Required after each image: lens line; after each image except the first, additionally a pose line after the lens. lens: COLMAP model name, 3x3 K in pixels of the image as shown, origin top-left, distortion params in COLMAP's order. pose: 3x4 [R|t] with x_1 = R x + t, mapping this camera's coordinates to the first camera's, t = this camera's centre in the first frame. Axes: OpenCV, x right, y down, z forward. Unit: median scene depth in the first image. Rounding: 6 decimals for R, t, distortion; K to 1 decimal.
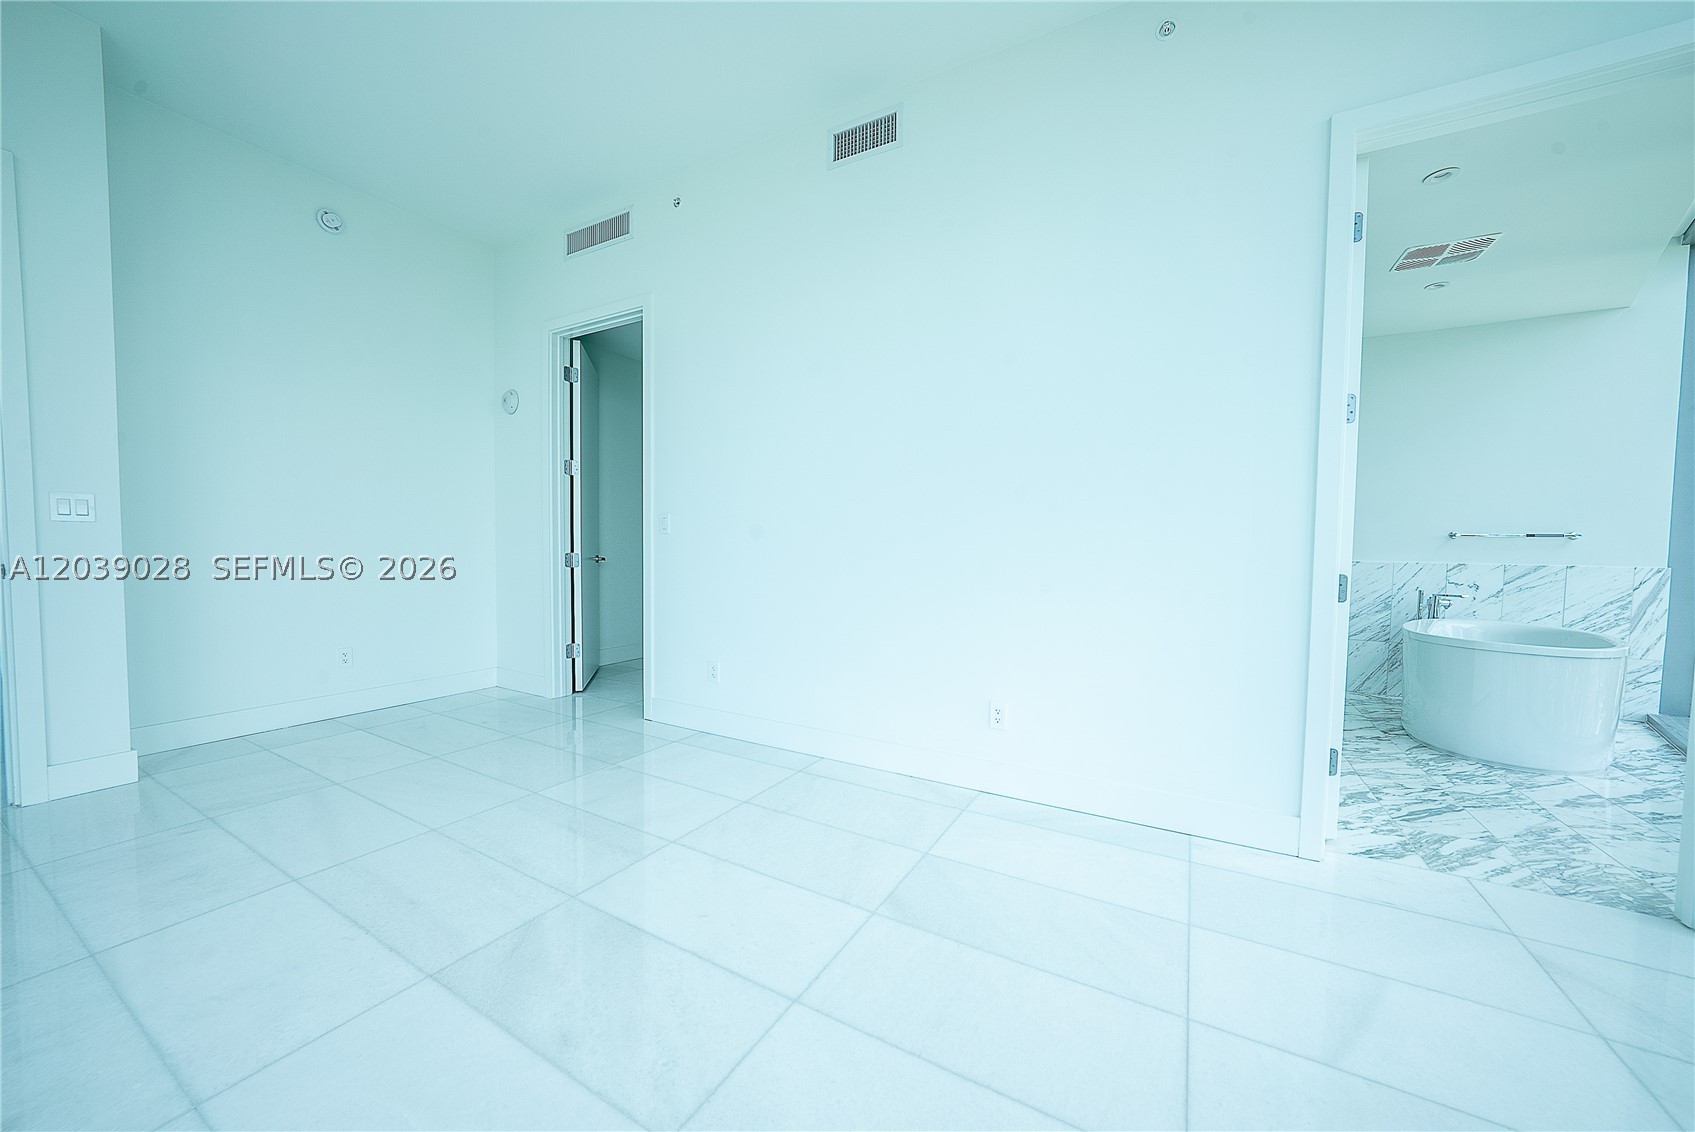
lens RADIAL K [[621.6, 0, 843.1], [0, 621.6, 572.8], [0, 0, 1]] dist [-0.023902, 0.007075]
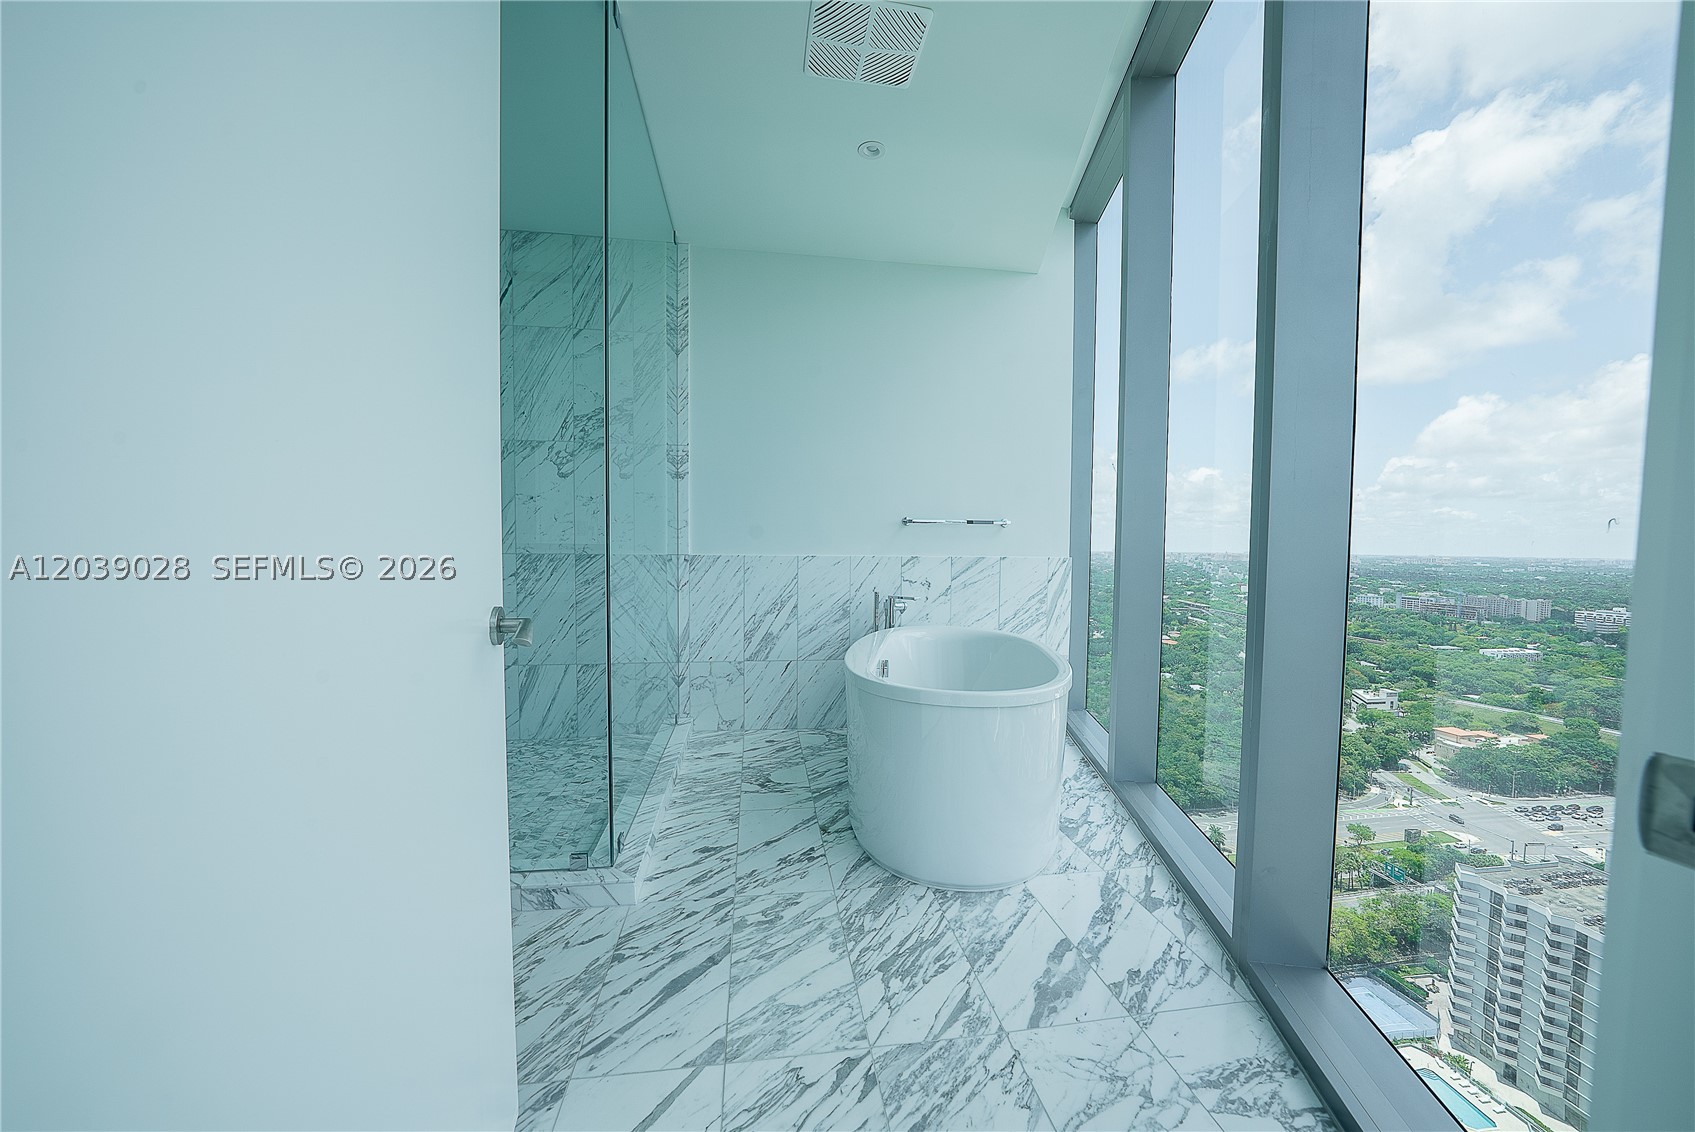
lens RADIAL K [[603.1, 0, 853.2], [0, 603.1, 590.9], [0, 0, 1]] dist [-0.023833, 0.000039]
pose [[0.787027, -0.053104, 0.614629, 0.096983], [0.028705, 0.998361, 0.049503, -0.002418], [-0.616251, -0.021317, 0.787261, 0.089602]]
